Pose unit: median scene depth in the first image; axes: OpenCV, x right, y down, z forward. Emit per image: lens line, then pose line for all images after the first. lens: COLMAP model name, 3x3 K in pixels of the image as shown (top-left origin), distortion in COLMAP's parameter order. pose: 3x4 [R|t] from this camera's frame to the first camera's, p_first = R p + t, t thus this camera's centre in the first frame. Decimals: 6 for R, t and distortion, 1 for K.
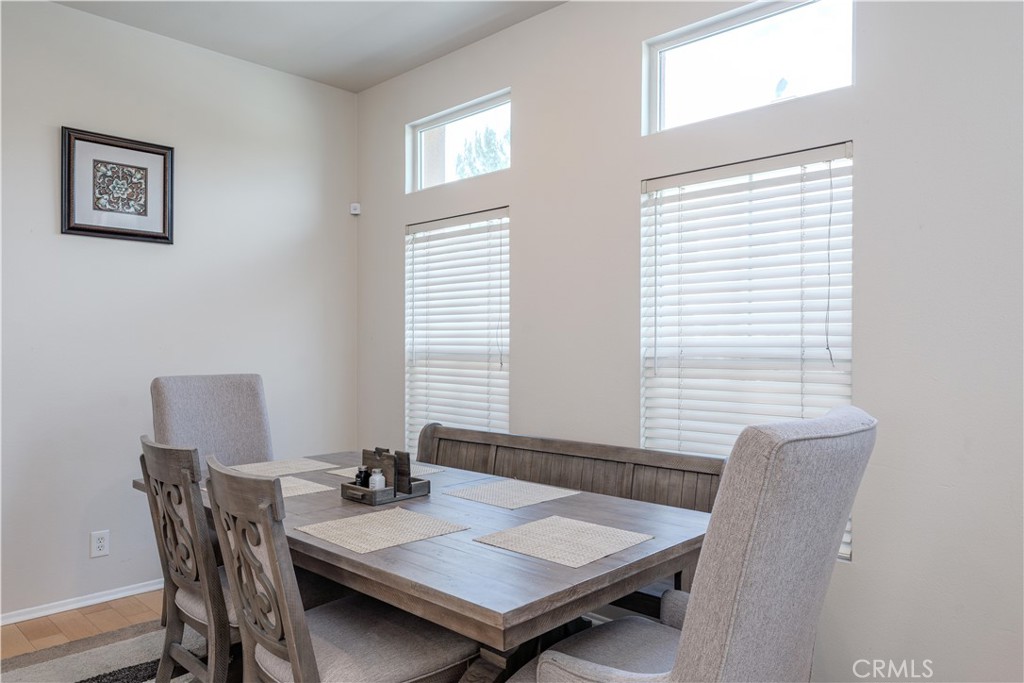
lens RADIAL K [[691.1, 0, 513.4], [0, 691.1, 349.1], [0, 0, 1]] dist [0.010061, 0.003554]
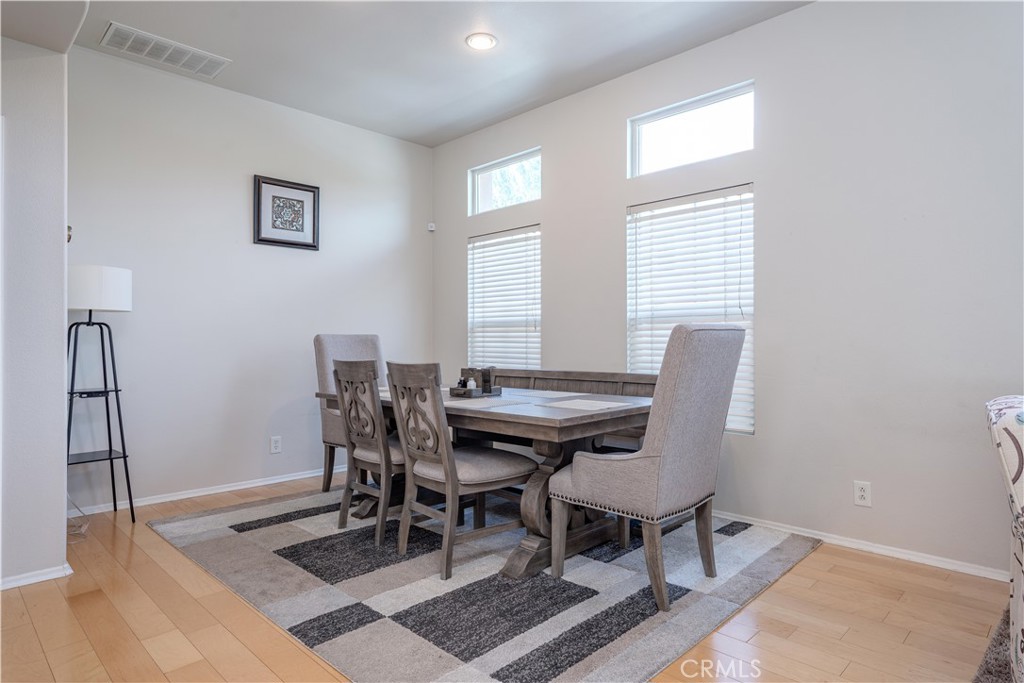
lens RADIAL K [[579.6, 0, 515.8], [0, 579.6, 342.3], [0, 0, 1]] dist [0.012072, -0.000551]
pose [[0.999930, -0.004369, -0.011020, -0.049877], [0.004292, 0.999966, -0.007012, 0.066547], [0.011050, 0.006964, 0.999915, -0.292784]]
